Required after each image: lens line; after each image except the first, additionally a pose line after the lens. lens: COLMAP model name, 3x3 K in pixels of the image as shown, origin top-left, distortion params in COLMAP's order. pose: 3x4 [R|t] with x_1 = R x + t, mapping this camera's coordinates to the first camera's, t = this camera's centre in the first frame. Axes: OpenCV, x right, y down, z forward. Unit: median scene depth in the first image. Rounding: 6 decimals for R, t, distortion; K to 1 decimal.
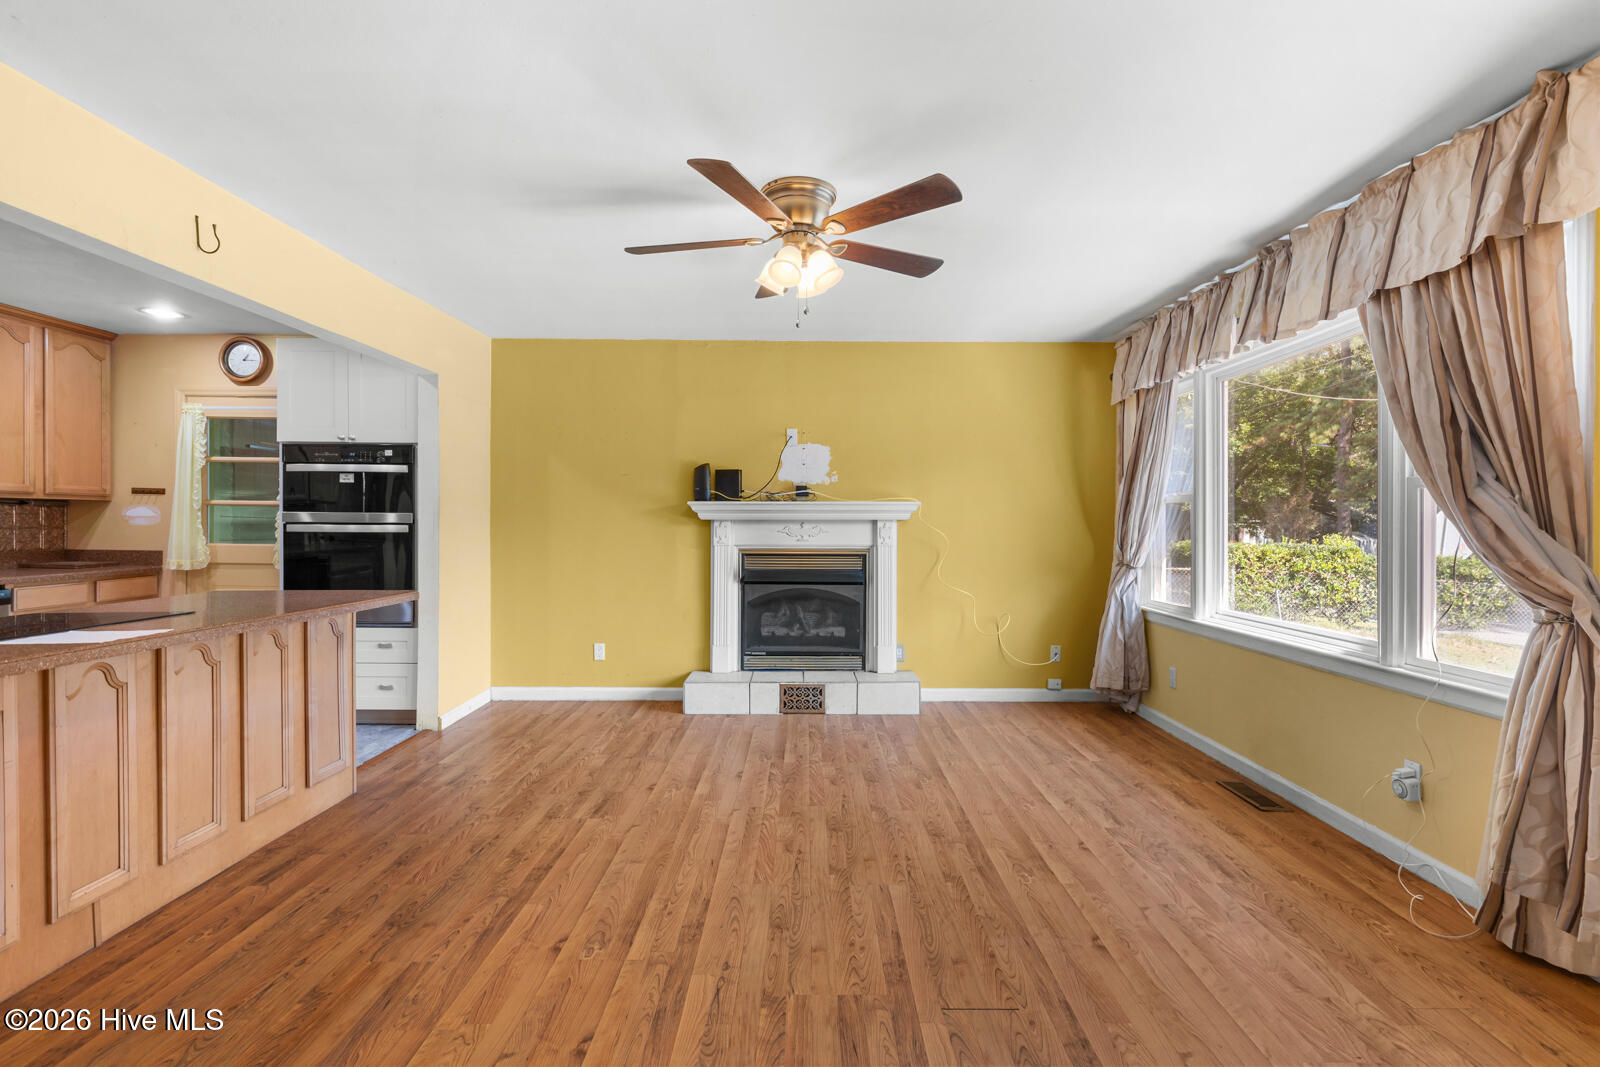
lens RADIAL K [[715.7, 0, 809.3], [0, 715.7, 529.1], [0, 0, 1]] dist [0.005030, -0.001075]
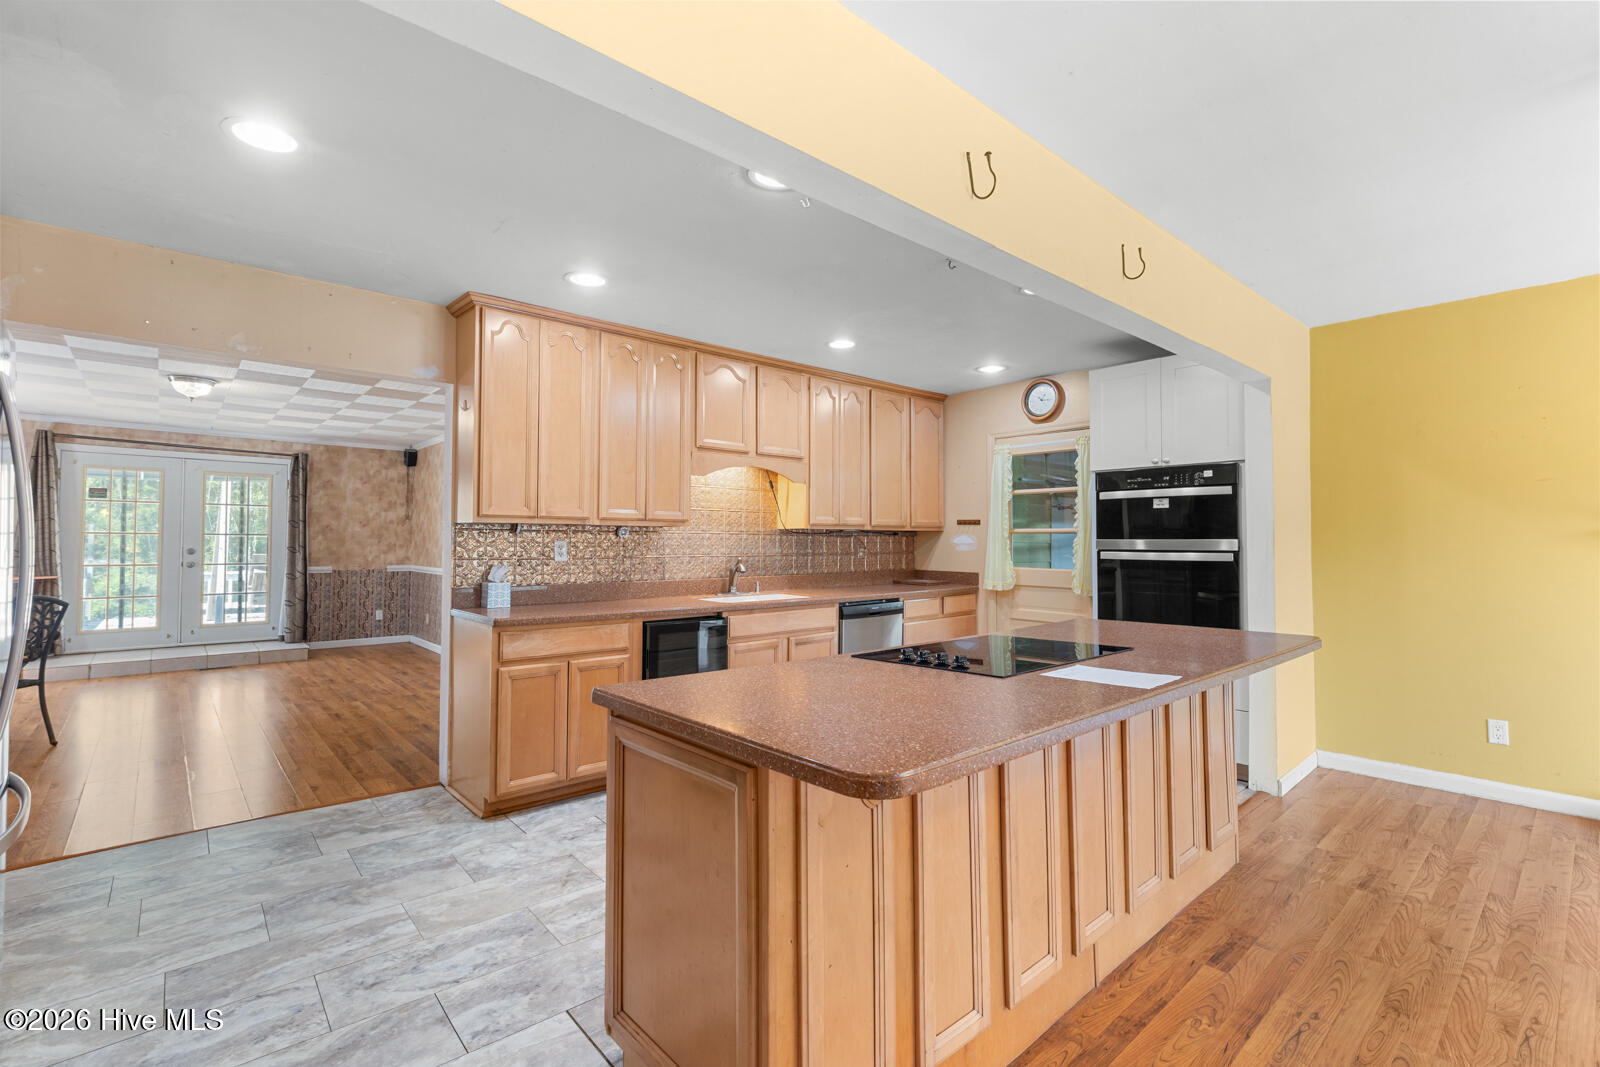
lens RADIAL K [[715.7, 0, 811.9], [0, 715.7, 526.7], [0, 0, 1]] dist [0.005030, -0.001075]
pose [[0.670105, -0.022387, -0.741929, -0.249949], [-0.001163, 0.999512, -0.031209, -0.009770], [0.742266, 0.021776, 0.669752, 0.018074]]
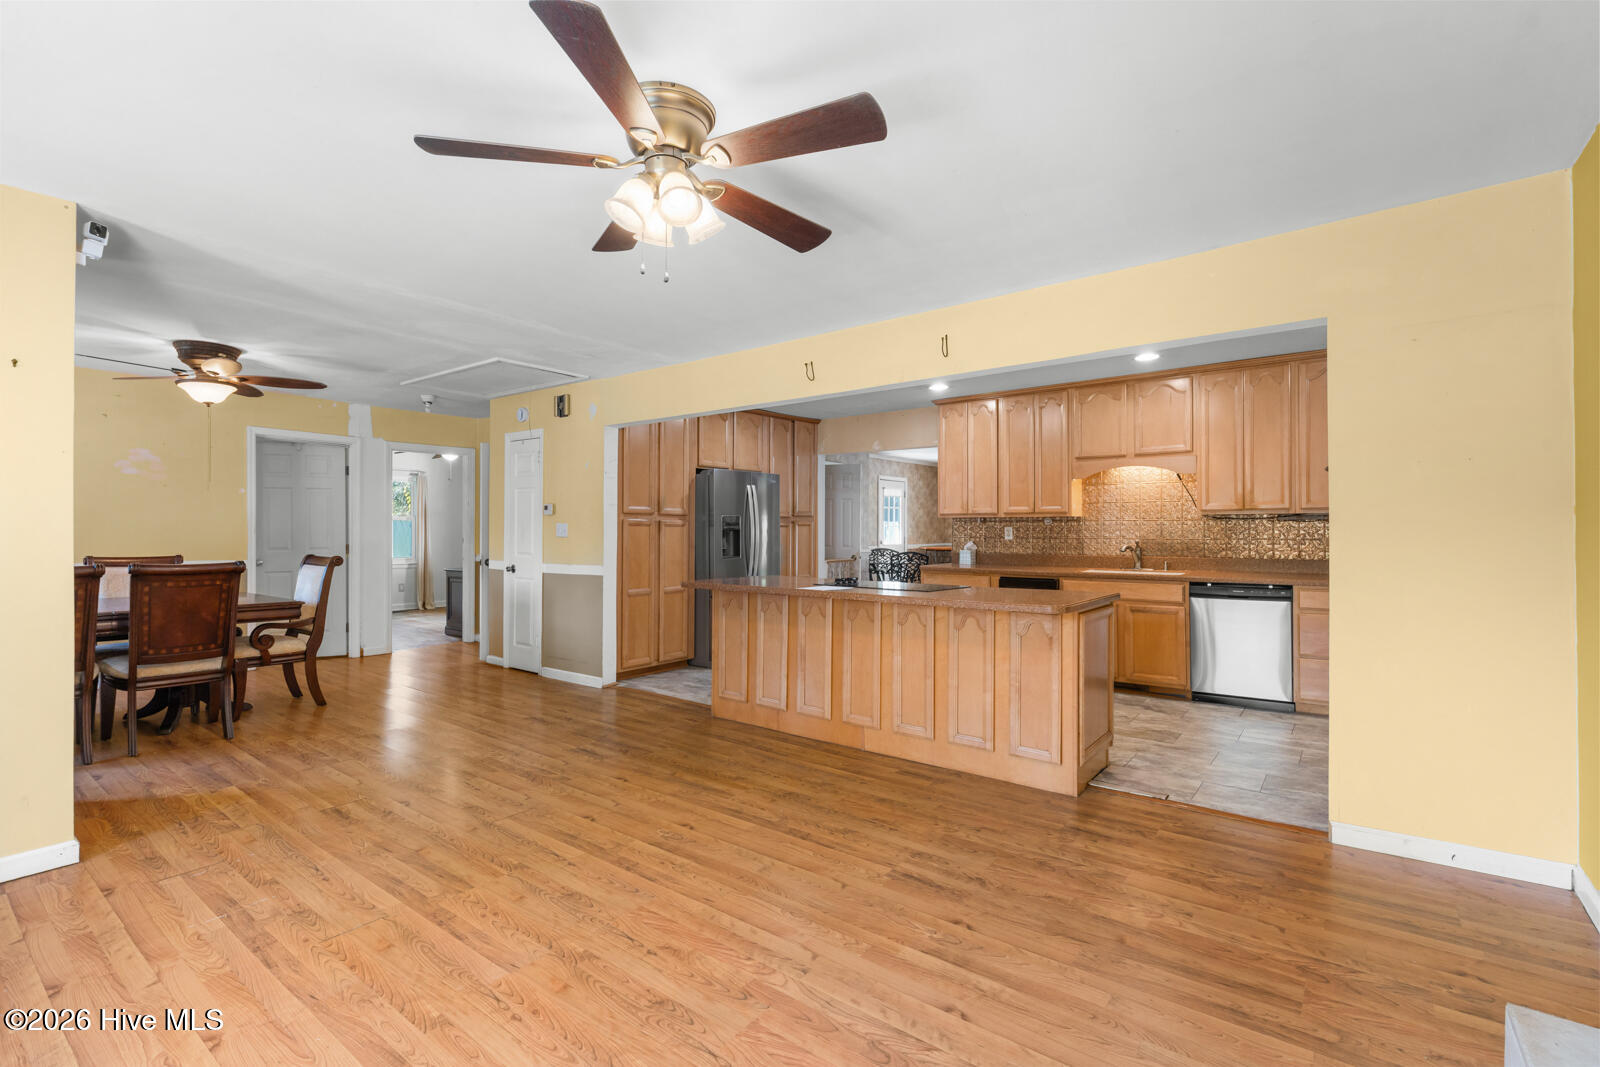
lens RADIAL K [[715.7, 0, 809.2], [0, 715.7, 531.3], [0, 0, 1]] dist [0.005030, -0.001075]
pose [[-0.607121, -0.003363, -0.794602, 0.321059], [-0.007395, 0.999972, 0.001418, -0.009397], [0.794575, 0.006737, -0.607129, 1.016305]]
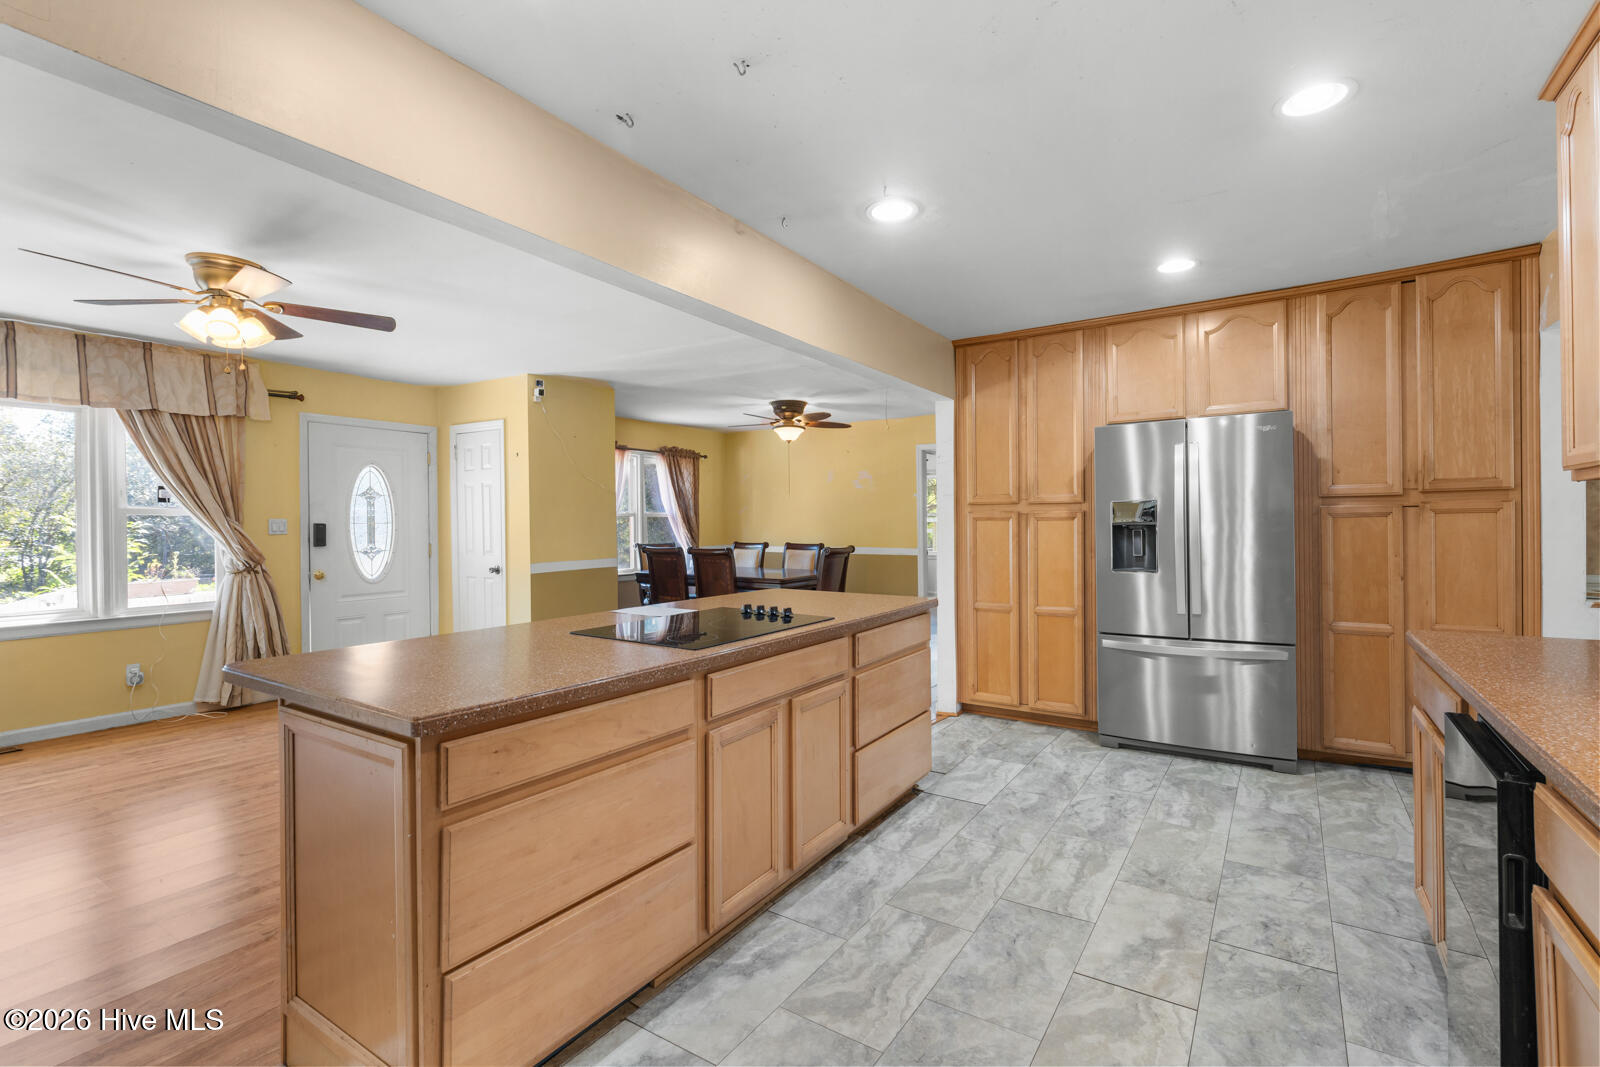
lens RADIAL K [[715.7, 0, 809.2], [0, 715.7, 523.4], [0, 0, 1]] dist [0.005030, -0.001075]
pose [[-0.836708, 0.003733, 0.547636, -0.958455], [0.007698, 0.999958, 0.004946, -0.018414], [-0.547594, 0.008354, -0.836702, 0.945074]]
